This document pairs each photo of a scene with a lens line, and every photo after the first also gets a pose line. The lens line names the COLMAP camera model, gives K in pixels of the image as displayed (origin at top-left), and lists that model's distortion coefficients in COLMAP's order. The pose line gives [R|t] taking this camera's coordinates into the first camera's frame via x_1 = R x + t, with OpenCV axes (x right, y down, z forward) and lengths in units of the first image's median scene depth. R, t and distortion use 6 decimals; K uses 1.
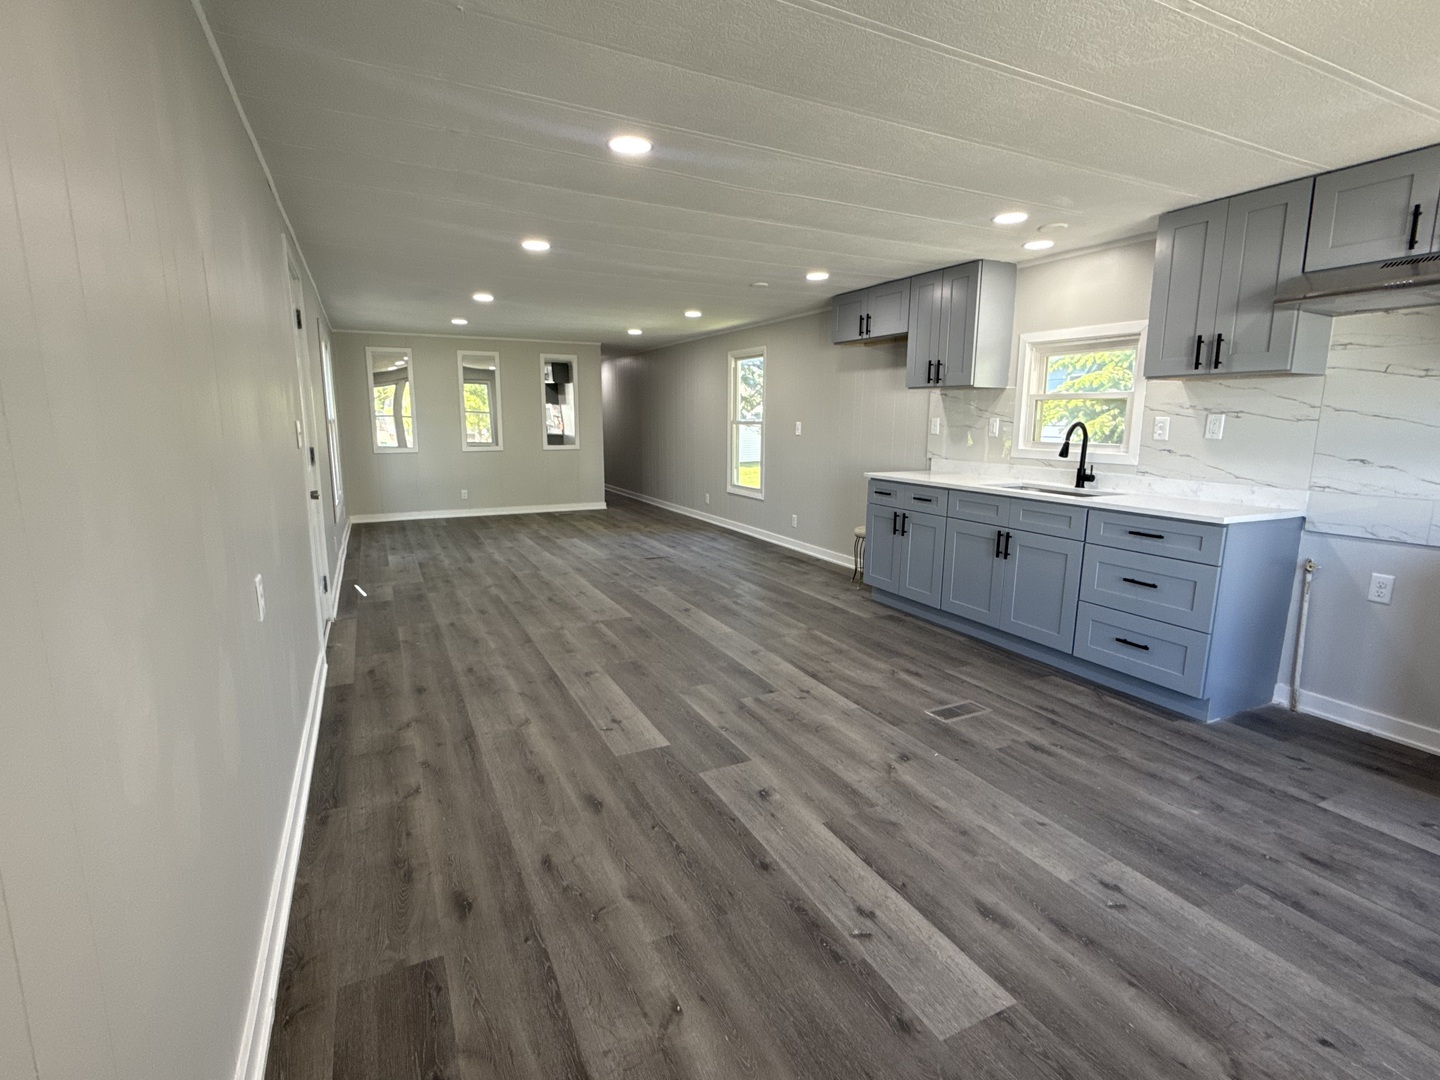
lens RADIAL K [[697.3, 0, 717.9], [0, 697.3, 537.9], [0, 0, 1]] dist [-0.000928, 0.000041]
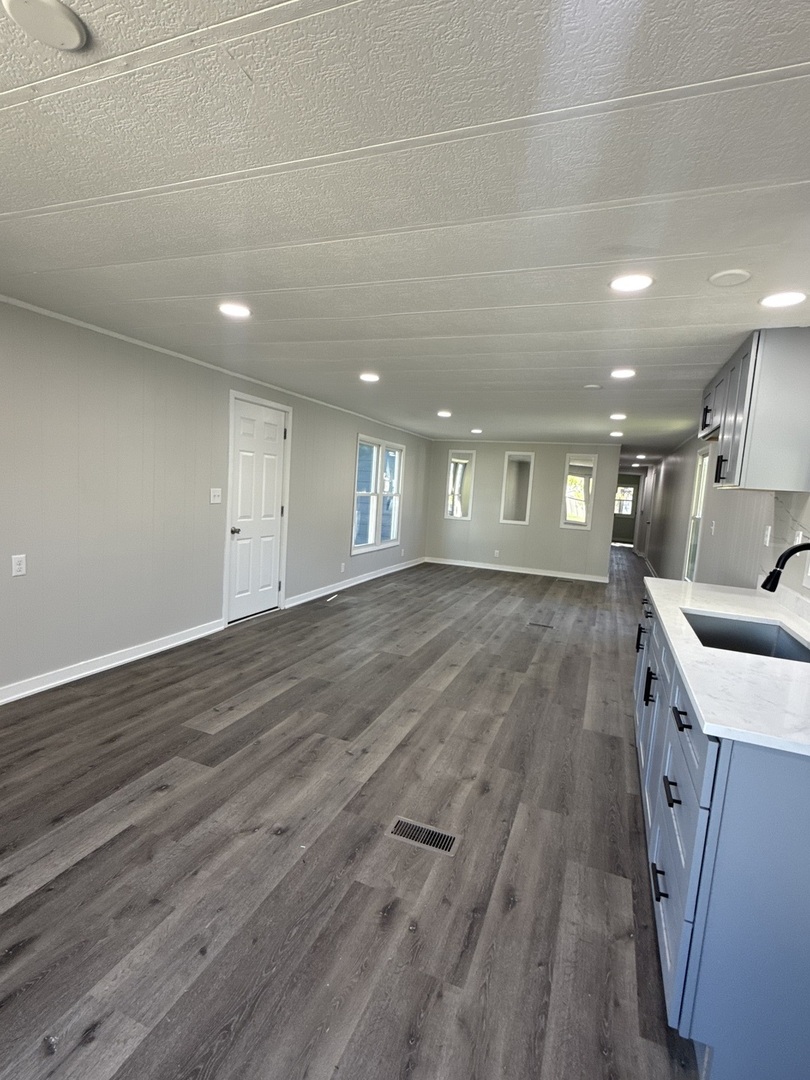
lens RADIAL K [[522.9, 0, 402.0], [0, 522.9, 539.1], [0, 0, 1]] dist [-0.000928, 0.000041]
pose [[0.665740, 0.112958, -0.737584, 0.811230], [-0.185498, 0.982498, -0.016964, -0.115560], [0.722759, 0.148114, 0.675042, 0.486900]]
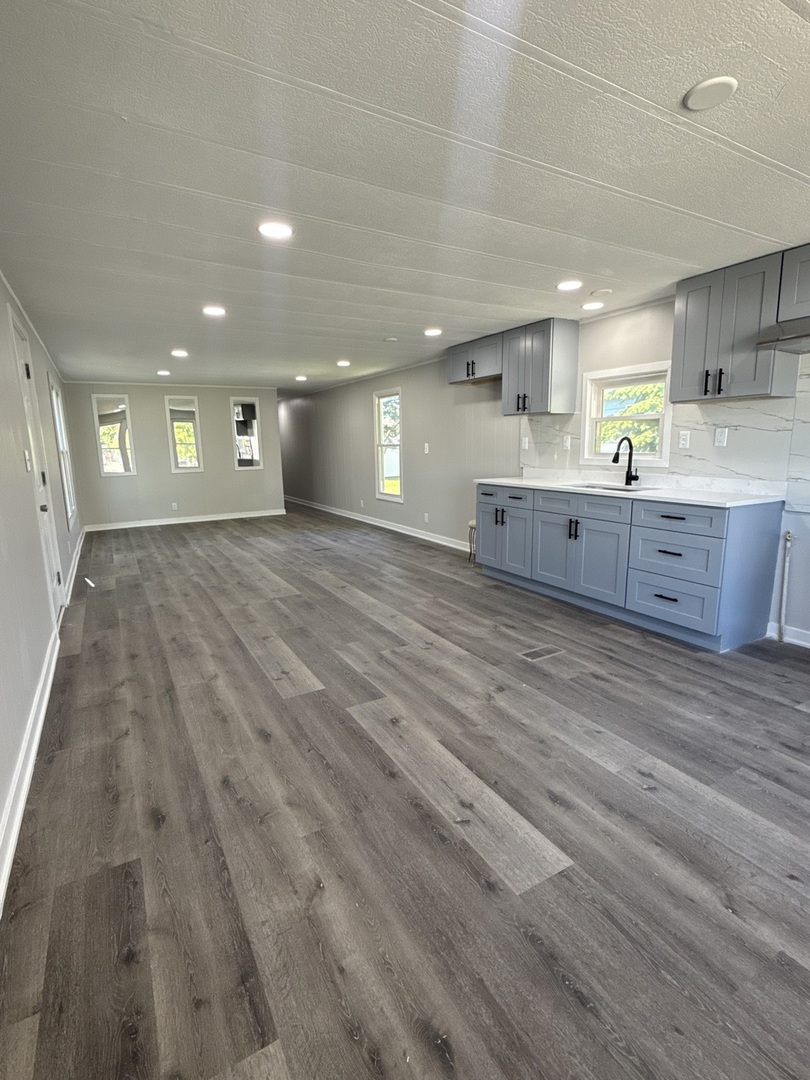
lens RADIAL K [[522.9, 0, 405.6], [0, 522.9, 539.2], [0, 0, 1]] dist [-0.000928, 0.000041]
pose [[0.997987, -0.035122, 0.052805, 0.037295], [0.034596, 0.999342, 0.010851, 0.008987], [-0.053151, -0.009003, 0.998546, 0.006576]]
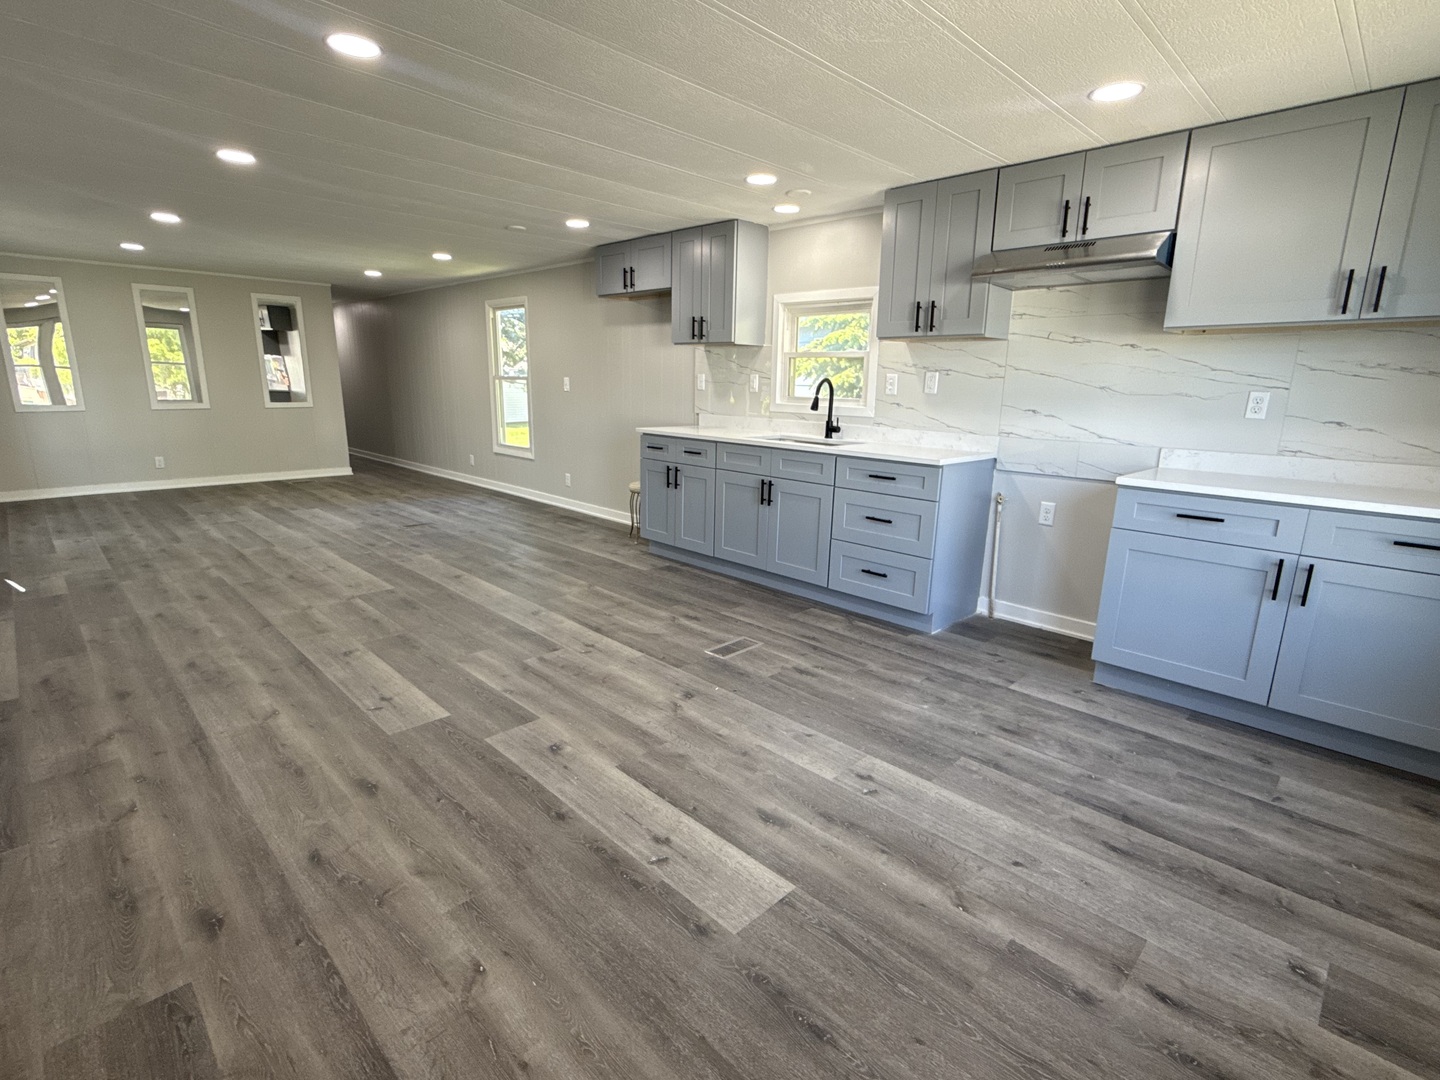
lens RADIAL K [[697.3, 0, 722.2], [0, 697.3, 542.9], [0, 0, 1]] dist [-0.000928, 0.000041]
pose [[0.945955, -0.062899, 0.318140, -0.005276], [0.042964, 0.996670, 0.069301, 0.012374], [-0.321440, -0.051887, 0.945507, -0.002942]]
